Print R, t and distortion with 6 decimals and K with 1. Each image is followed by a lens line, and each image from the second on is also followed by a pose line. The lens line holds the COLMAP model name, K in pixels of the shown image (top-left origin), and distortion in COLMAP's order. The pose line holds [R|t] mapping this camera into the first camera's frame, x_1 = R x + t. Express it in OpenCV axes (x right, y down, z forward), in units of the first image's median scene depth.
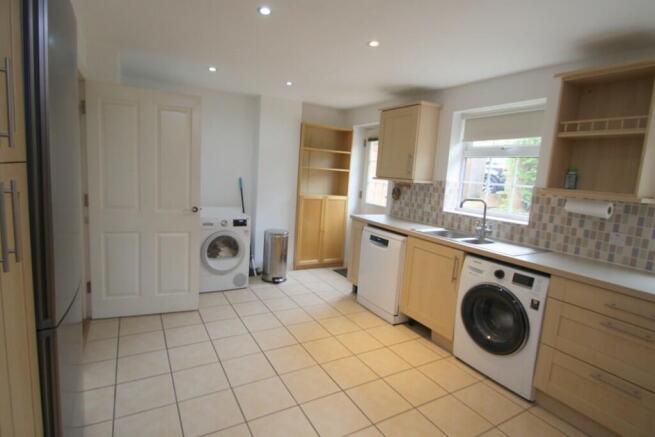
lens RADIAL K [[339.7, 0, 321.0], [0, 339.7, 216.9], [0, 0, 1]] dist [-0.005307, -0.001909]
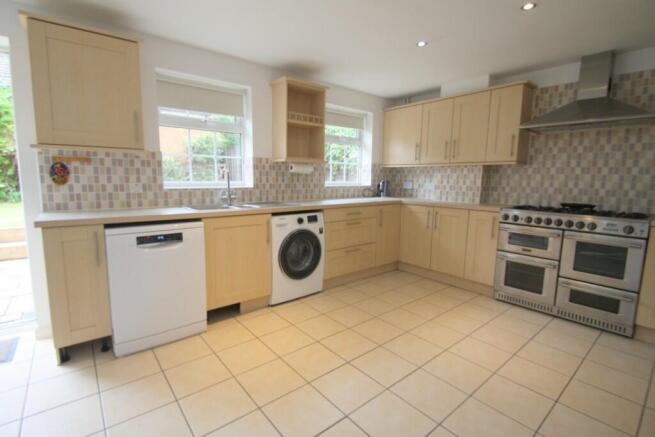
lens RADIAL K [[306.6, 0, 332.9], [0, 306.6, 215.9], [0, 0, 1]] dist [0.000572, -0.002620]
pose [[-0.195710, -0.192949, 0.961493, -0.589341], [0.106025, 0.970543, 0.216346, -0.089661], [-0.974913, 0.144284, -0.169488, 0.926079]]
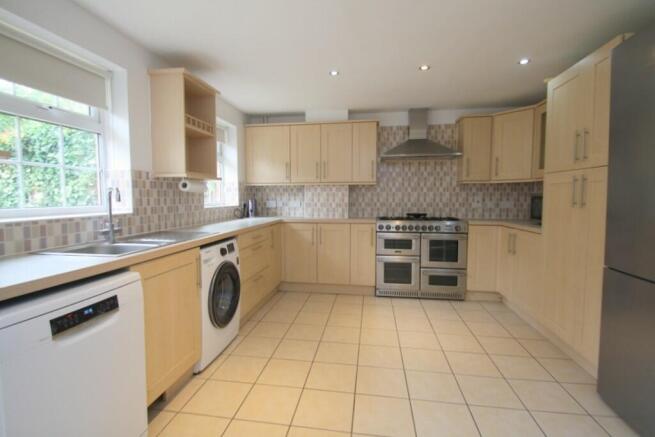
lens RADIAL K [[306.6, 0, 325.9], [0, 306.6, 216.6], [0, 0, 1]] dist [0.000572, -0.002620]
pose [[-0.786475, -0.105425, 0.608558, -0.276057], [0.032042, 0.977032, 0.210668, -0.119494], [-0.616790, 0.185185, -0.765034, 1.313292]]
